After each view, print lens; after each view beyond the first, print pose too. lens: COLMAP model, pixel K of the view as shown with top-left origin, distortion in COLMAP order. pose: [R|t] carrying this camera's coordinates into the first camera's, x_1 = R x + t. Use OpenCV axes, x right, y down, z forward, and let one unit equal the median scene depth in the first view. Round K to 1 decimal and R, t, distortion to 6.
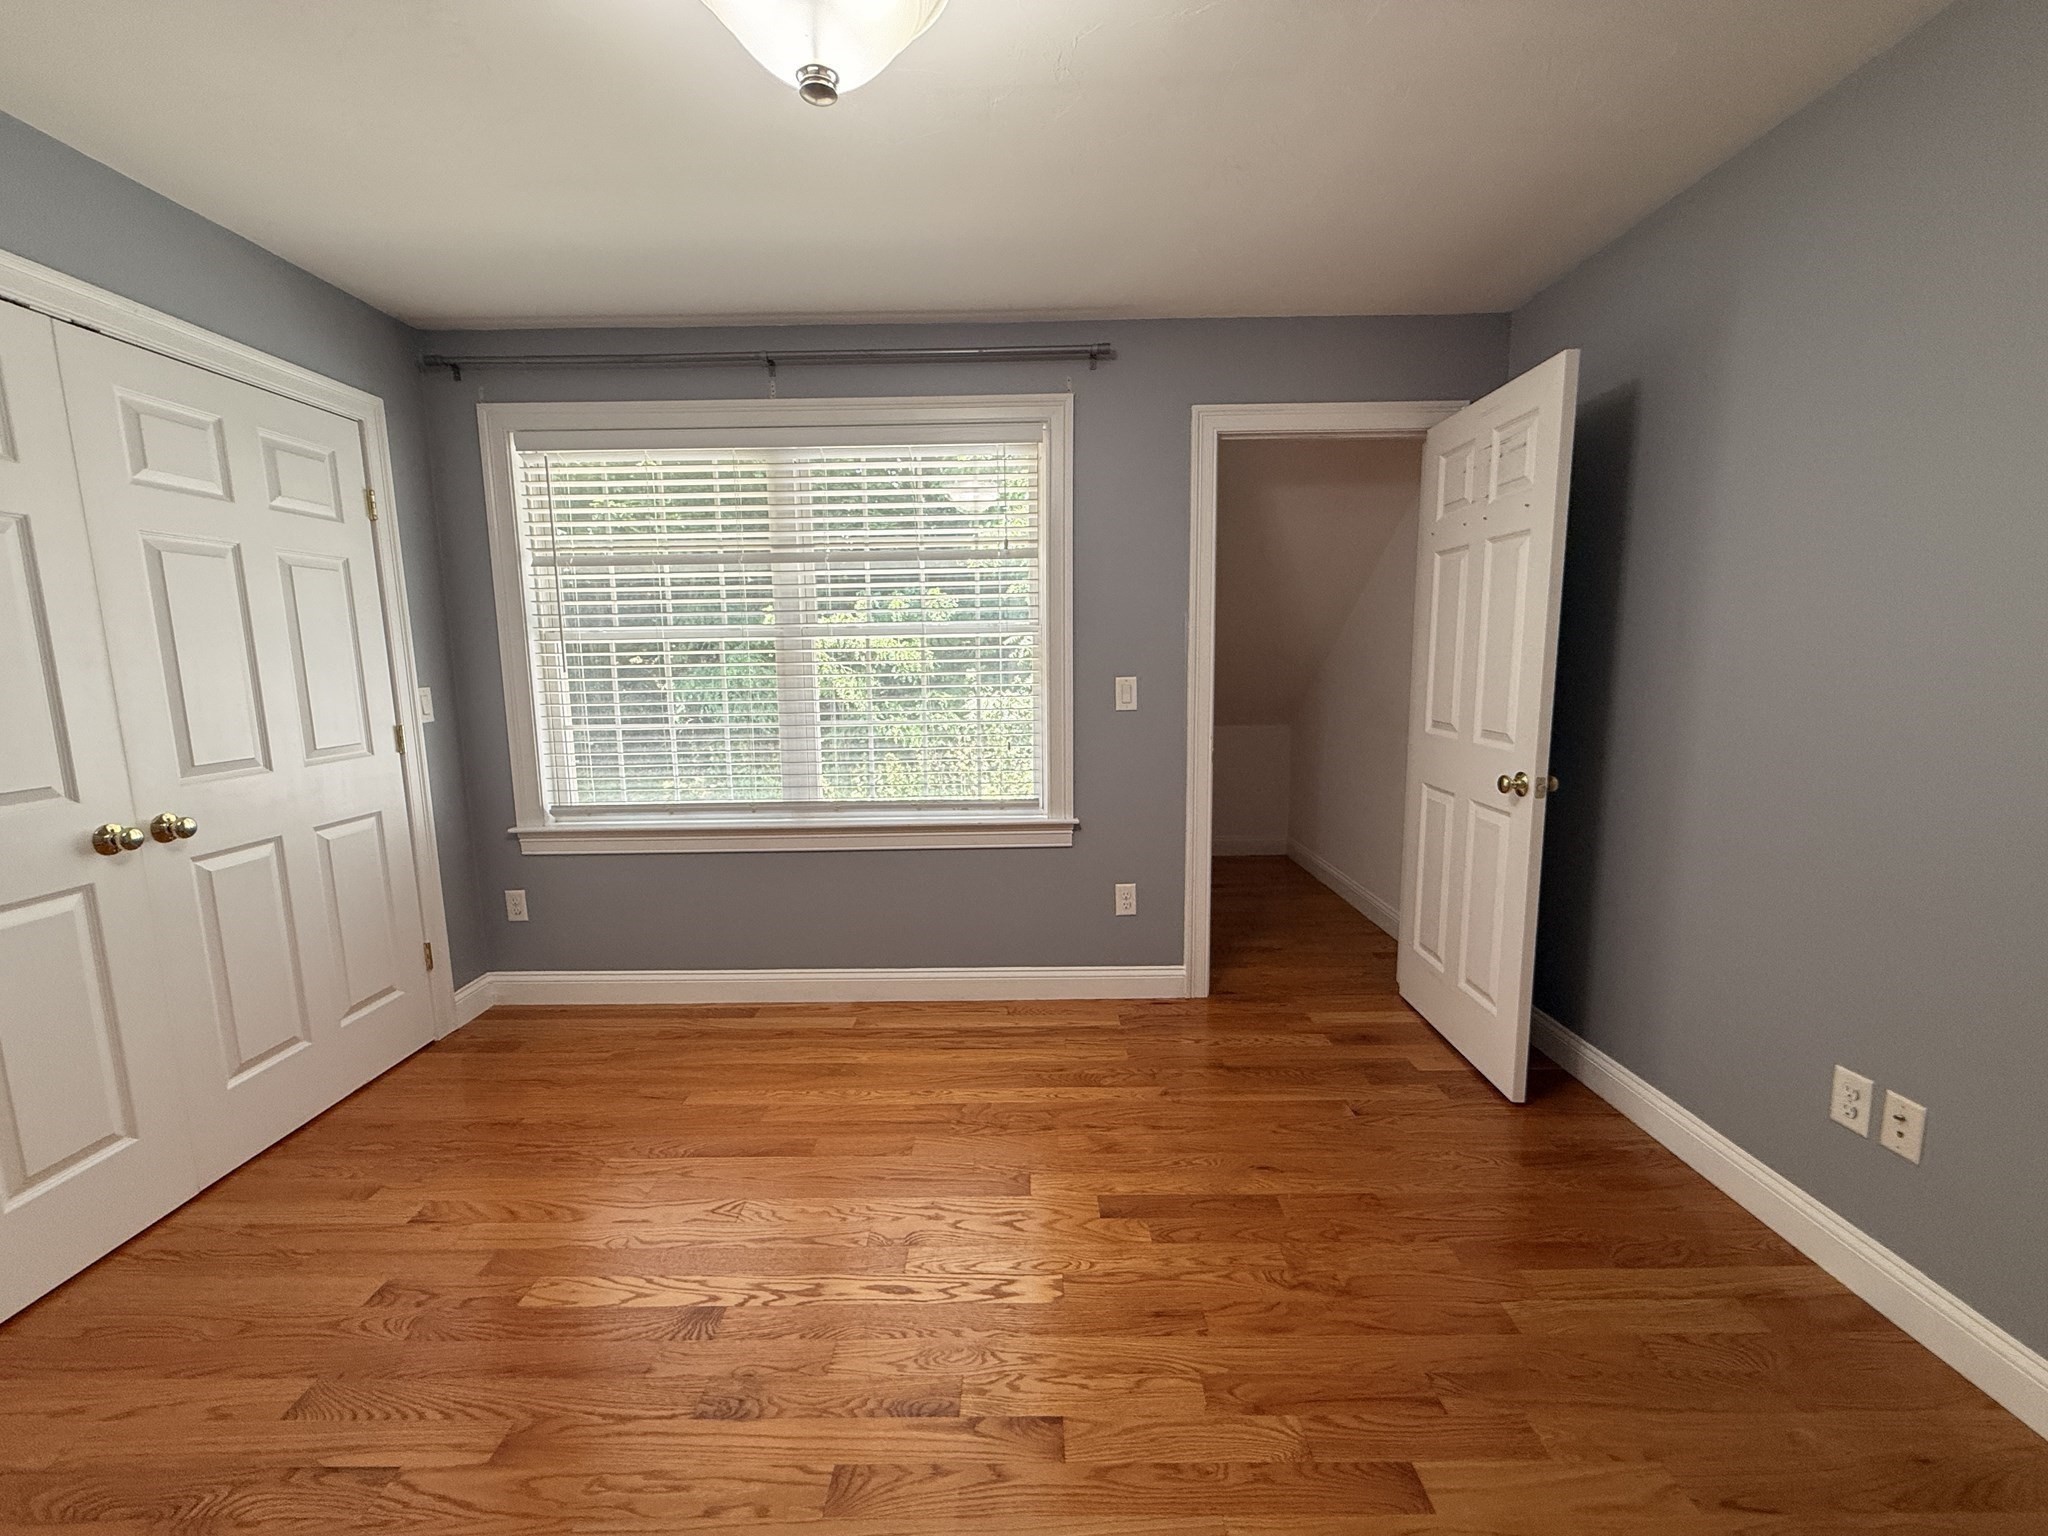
lens RADIAL K [[818.7, 0, 1019.4], [0, 818.7, 763.8], [0, 0, 1]] dist [-0.000646, -0.000351]
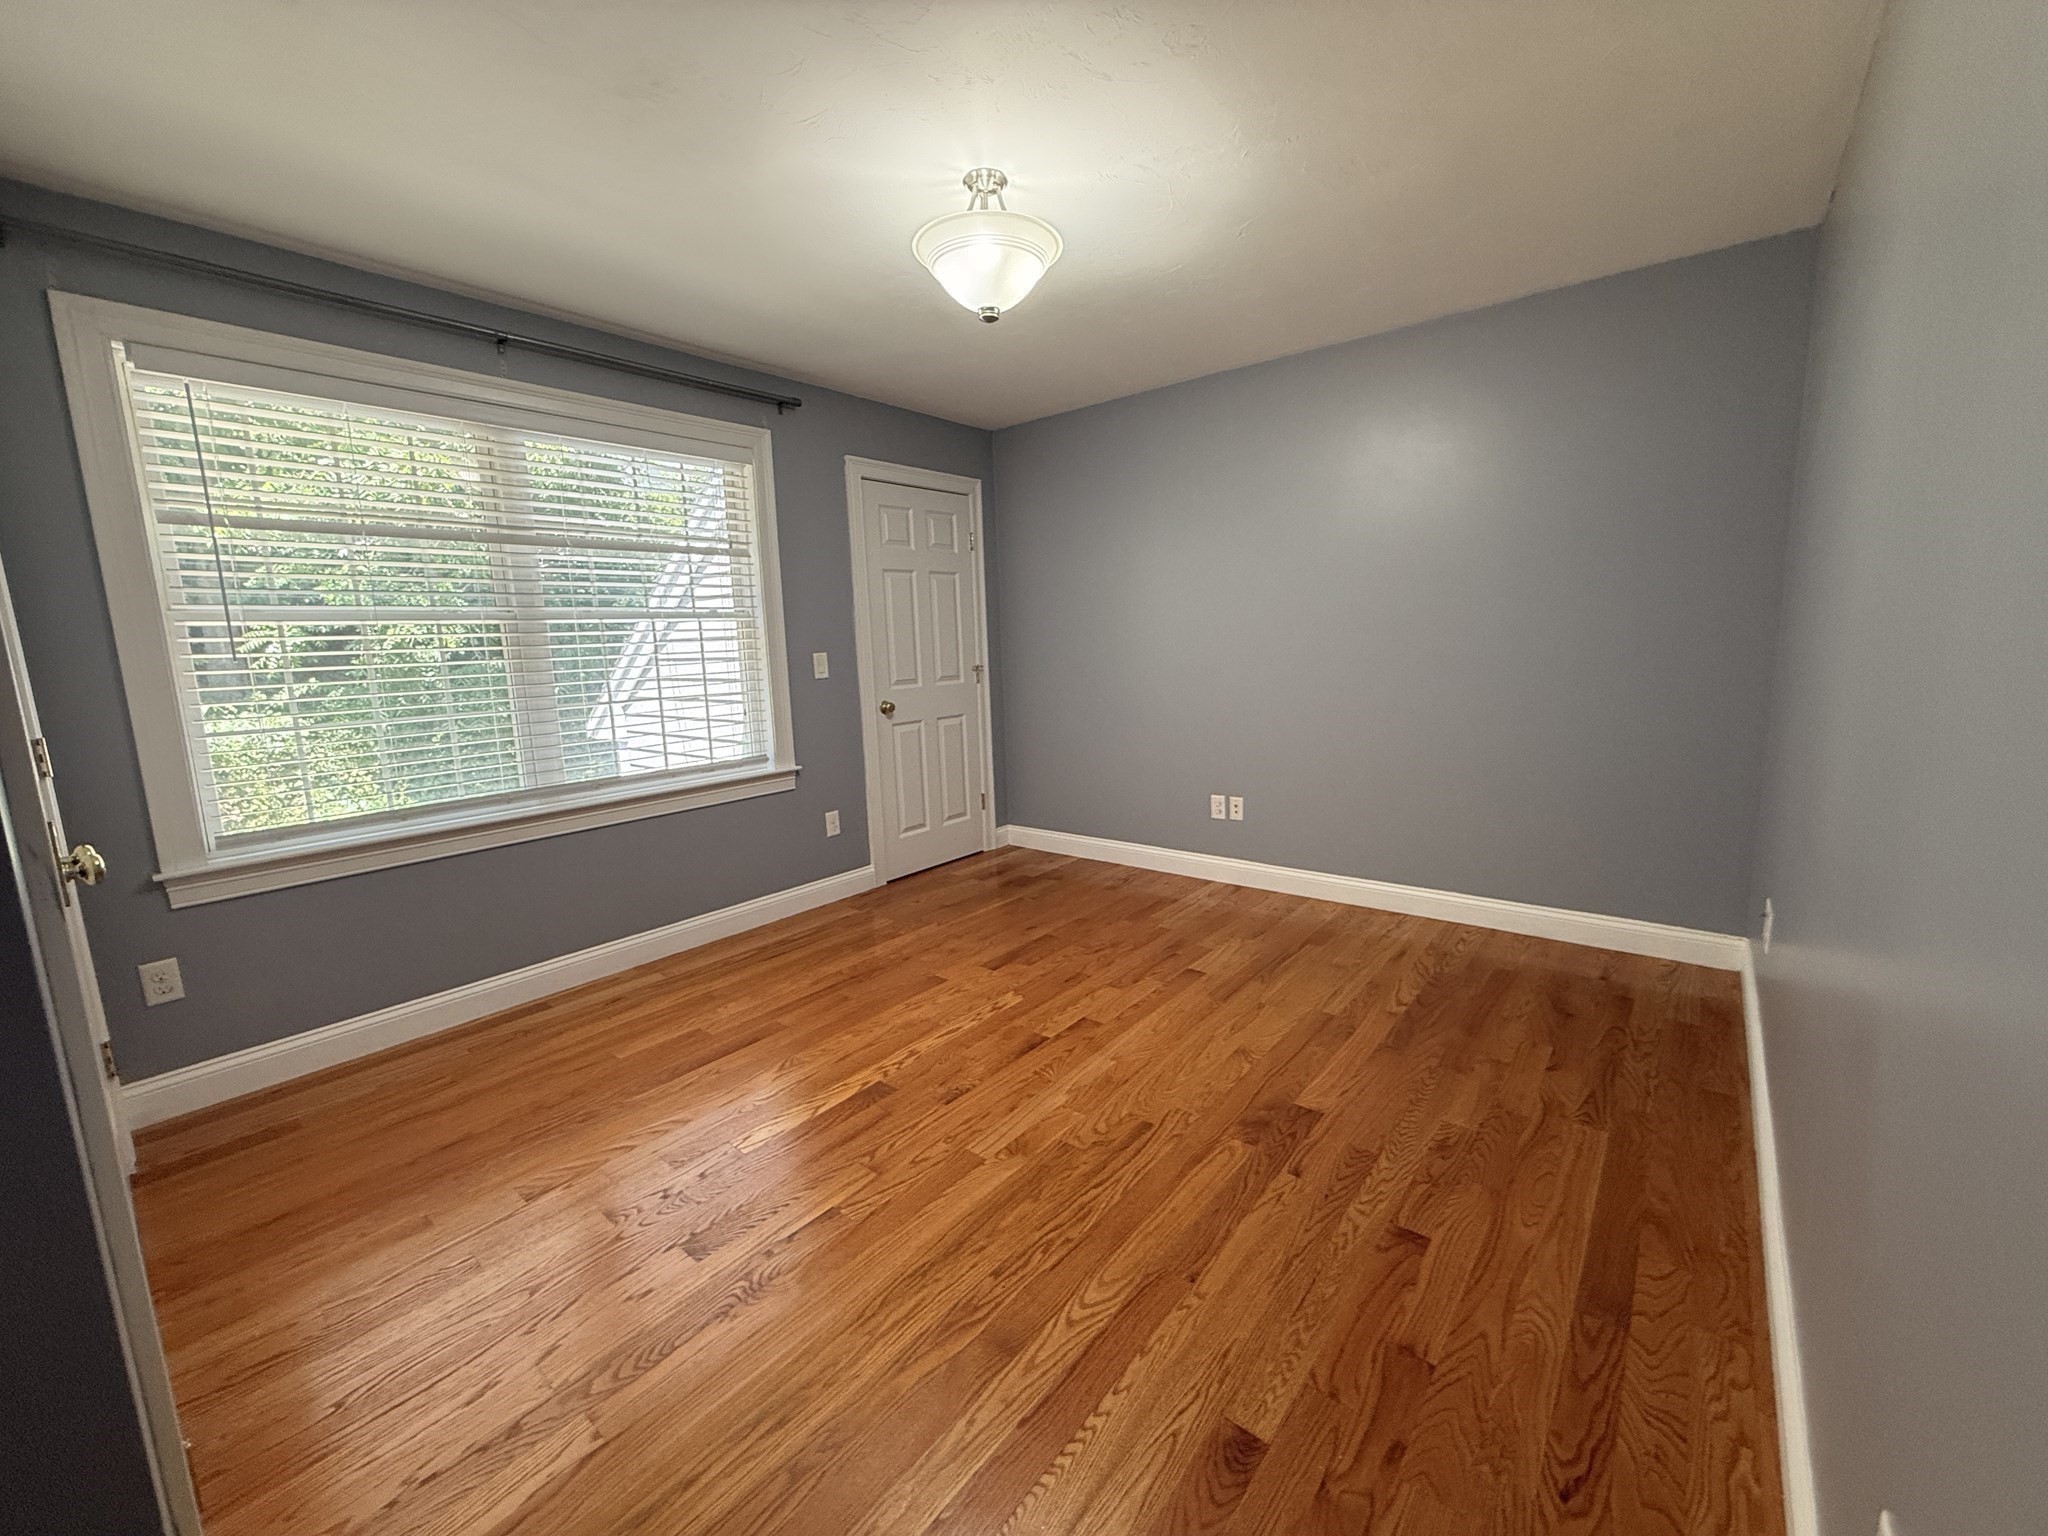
lens RADIAL K [[818.7, 0, 1019.4], [0, 818.7, 763.8], [0, 0, 1]] dist [-0.000646, -0.000351]
pose [[0.634692, -0.124041, 0.762745, -0.718435], [0.129237, 0.990170, 0.053487, 0.043016], [-0.761882, 0.064627, 0.644484, -0.081594]]
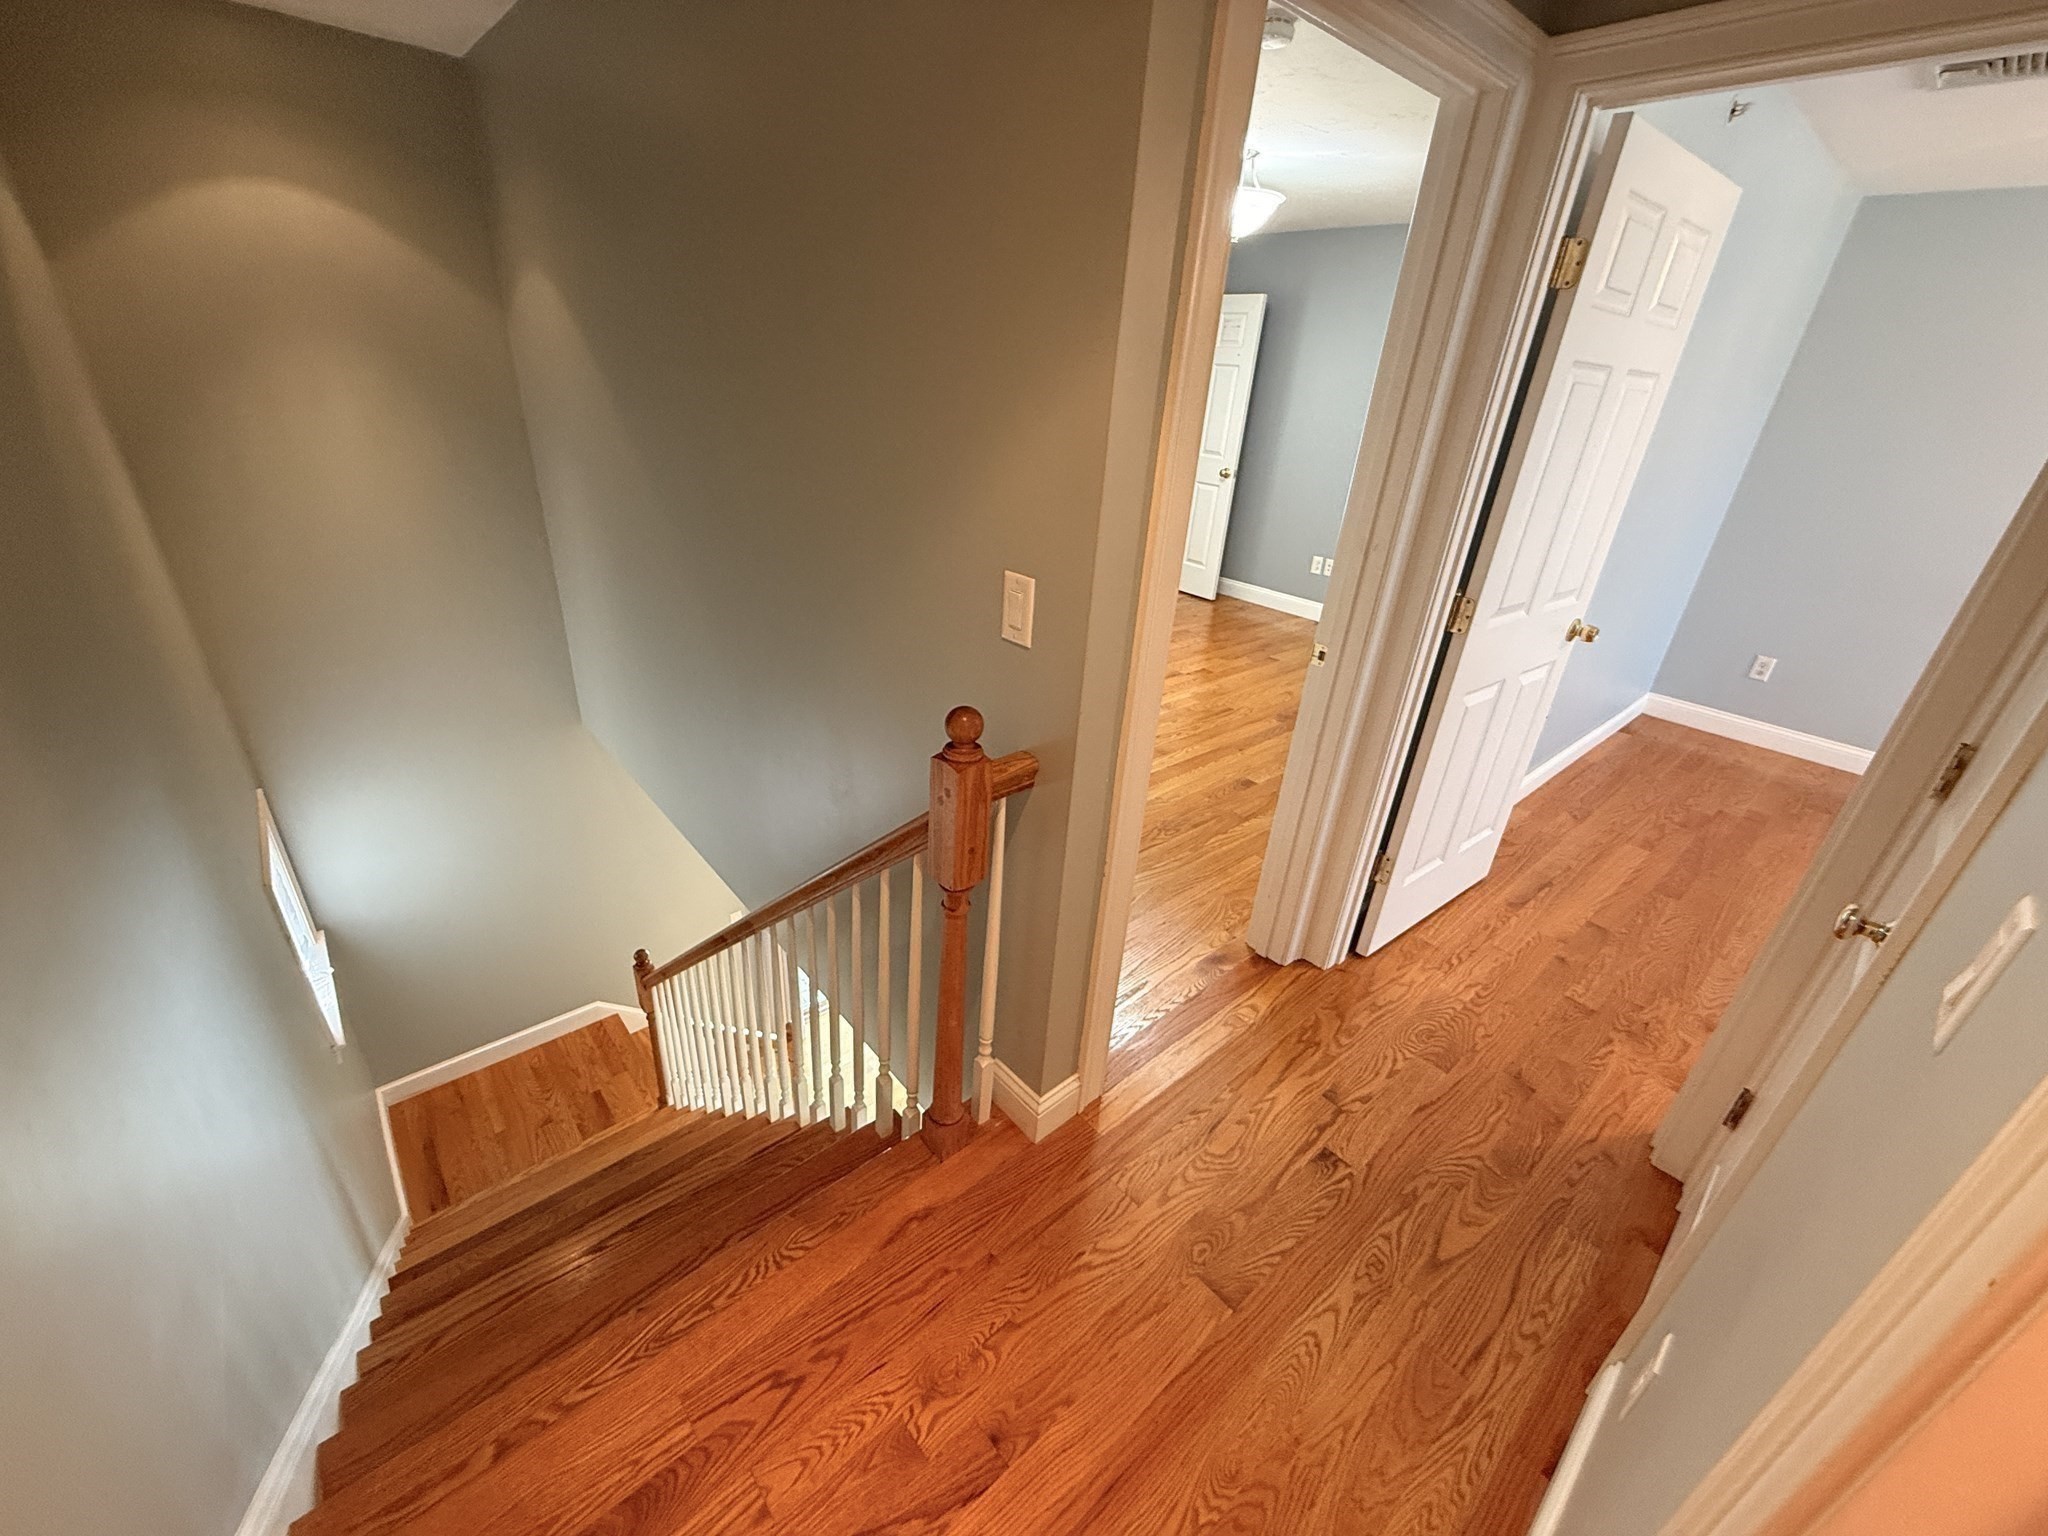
lens RADIAL K [[818.7, 0, 1019.4], [0, 818.7, 763.8], [0, 0, 1]] dist [-0.000646, -0.000351]
pose [[0.748075, -0.231909, 0.621773, -1.359100], [0.013675, 0.942138, 0.334947, 0.012198], [-0.663473, -0.242063, 0.707961, -0.495007]]
